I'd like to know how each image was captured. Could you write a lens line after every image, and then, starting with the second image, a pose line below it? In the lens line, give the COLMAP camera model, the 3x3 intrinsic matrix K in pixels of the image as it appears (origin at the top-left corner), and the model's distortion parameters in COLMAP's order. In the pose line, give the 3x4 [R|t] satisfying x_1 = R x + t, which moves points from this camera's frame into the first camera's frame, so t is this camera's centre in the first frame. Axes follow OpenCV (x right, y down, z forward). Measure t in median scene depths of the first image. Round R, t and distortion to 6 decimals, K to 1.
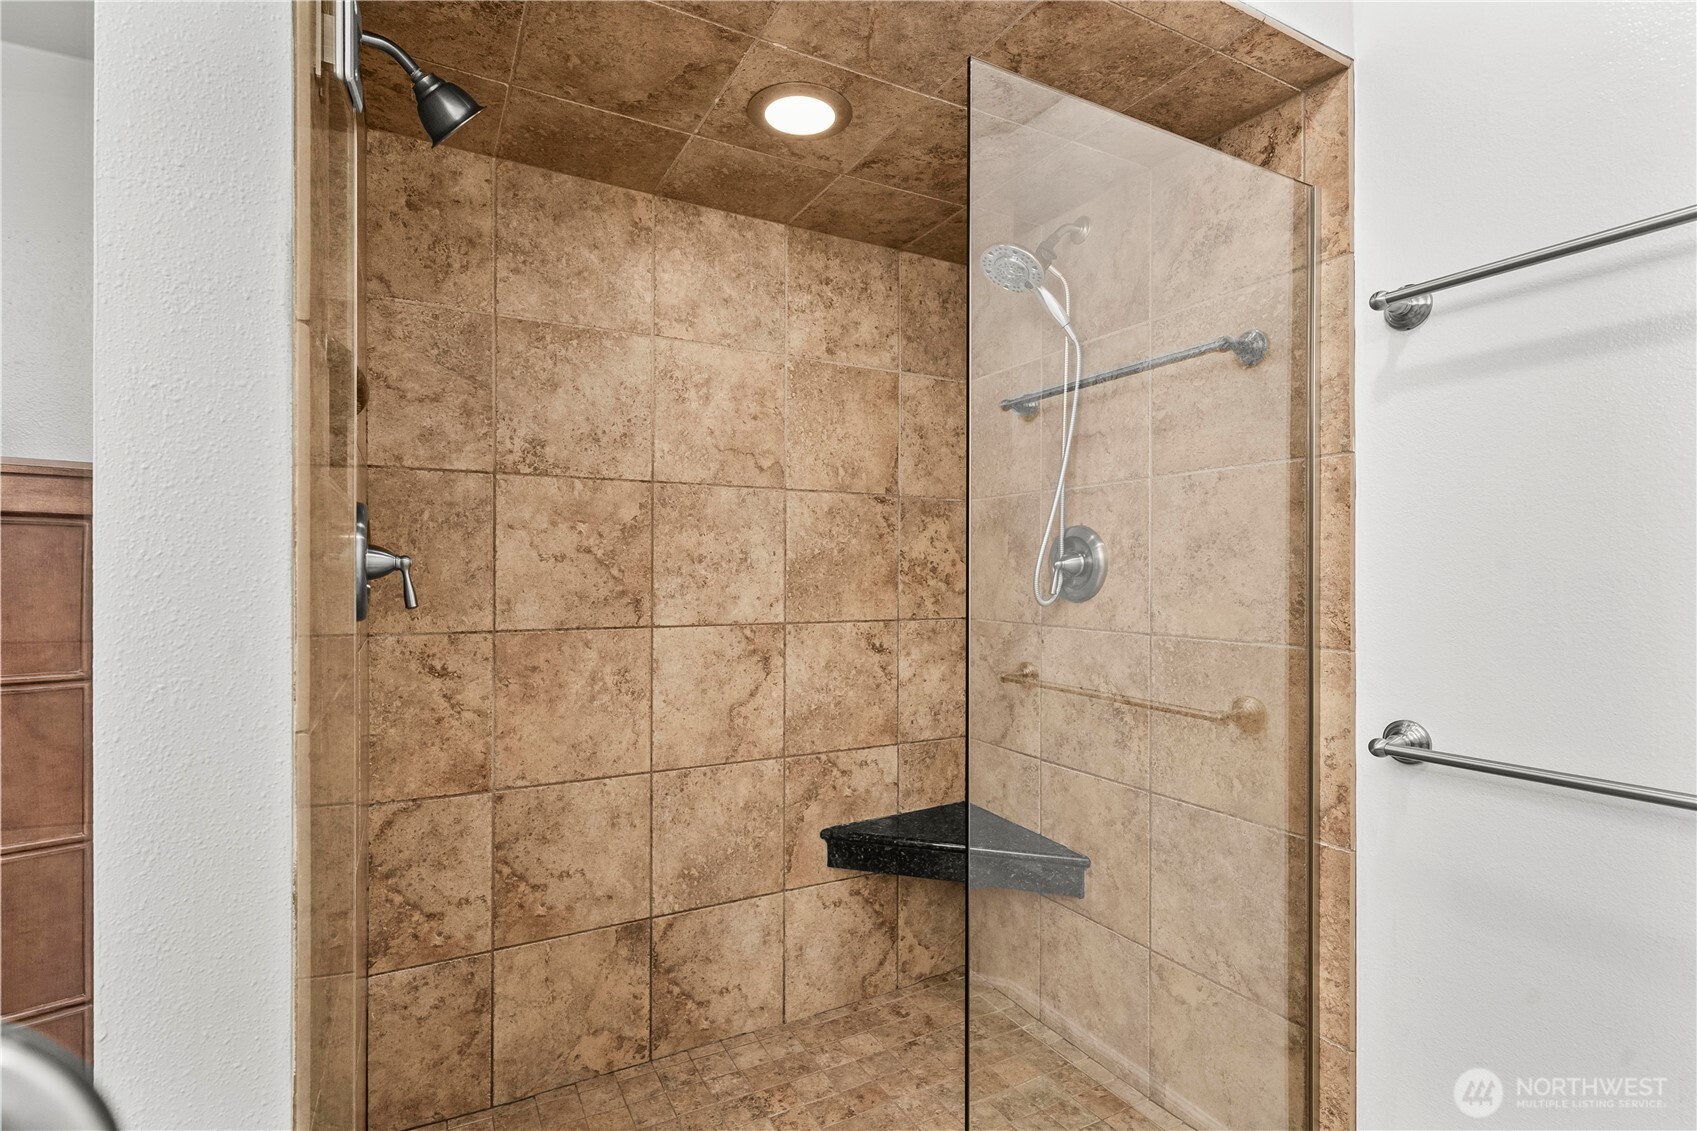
lens RADIAL K [[806.6, 0, 839.0], [0, 806.6, 563.4], [0, 0, 1]] dist [0.001314, 0.000206]
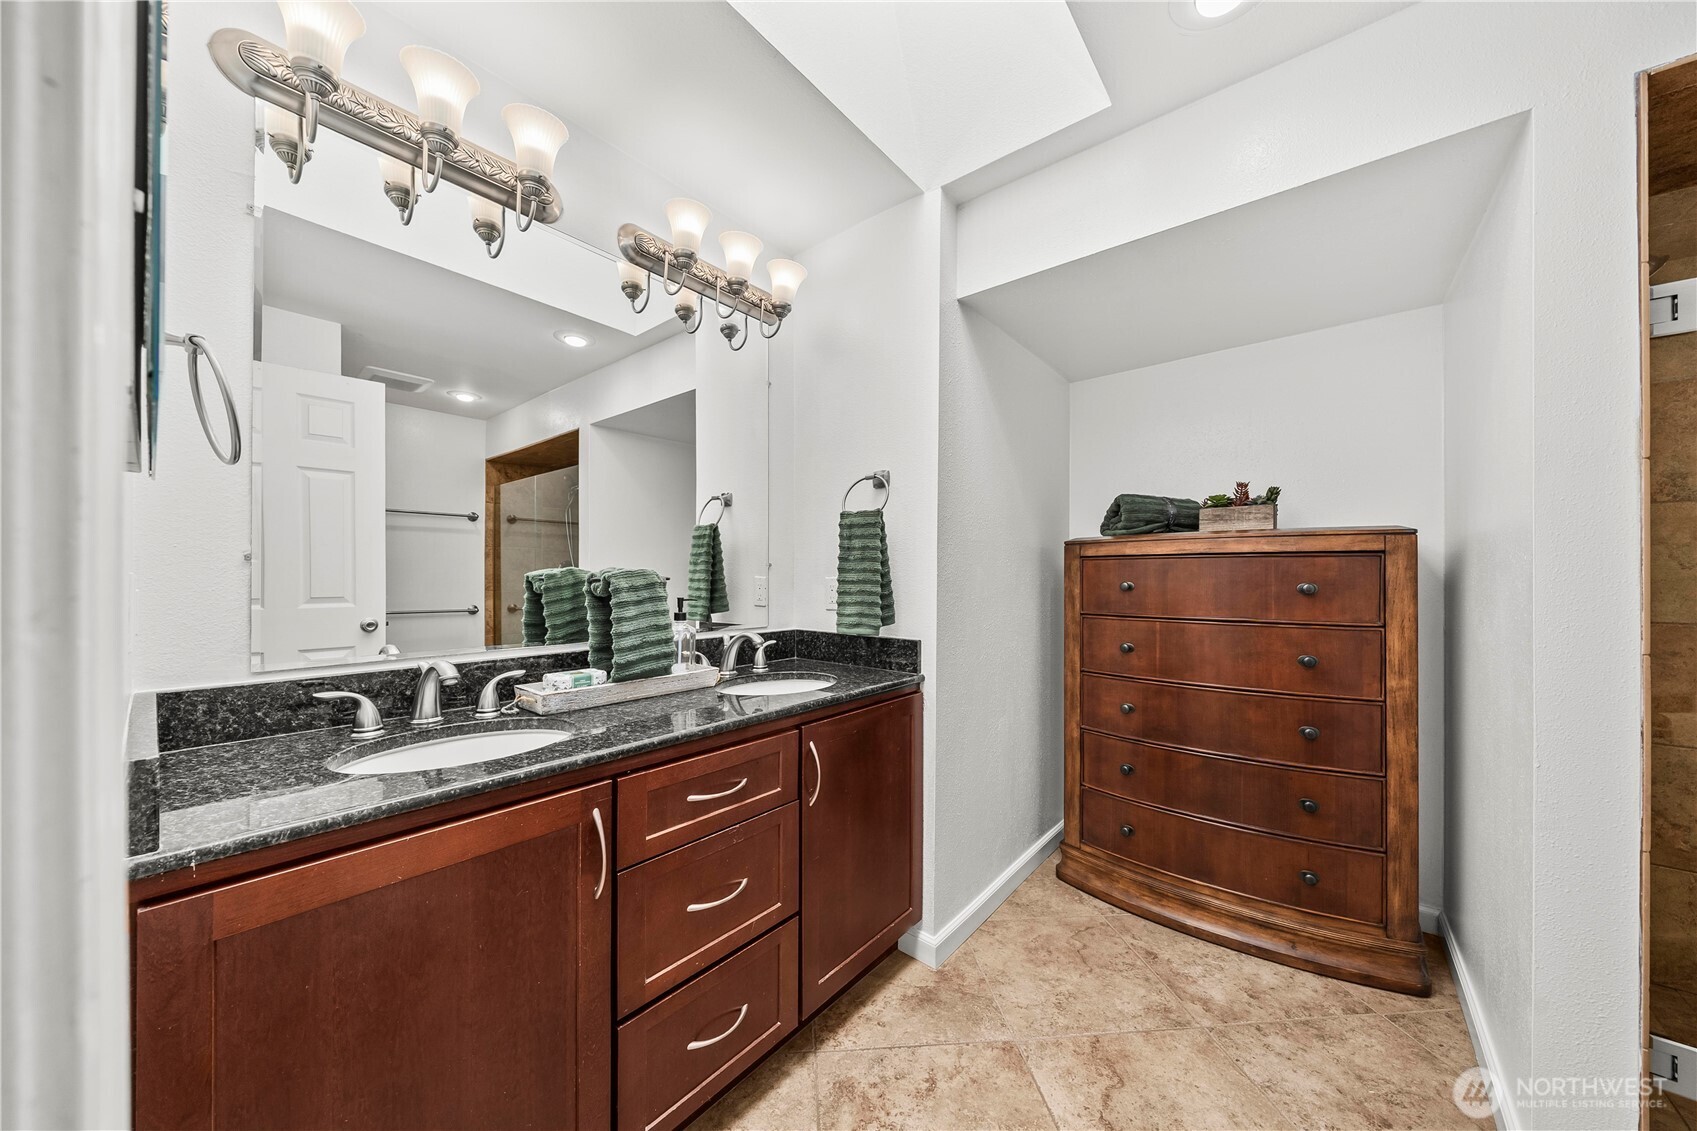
lens RADIAL K [[583.8, 0, 842.3], [0, 583.8, 567.8], [0, 0, 1]] dist [-0.002637, -0.000297]
pose [[0.373217, -0.009280, -0.927697, -0.018706], [0.007323, 0.999948, -0.007056, -0.007799], [0.927715, -0.004160, 0.373266, -0.561763]]
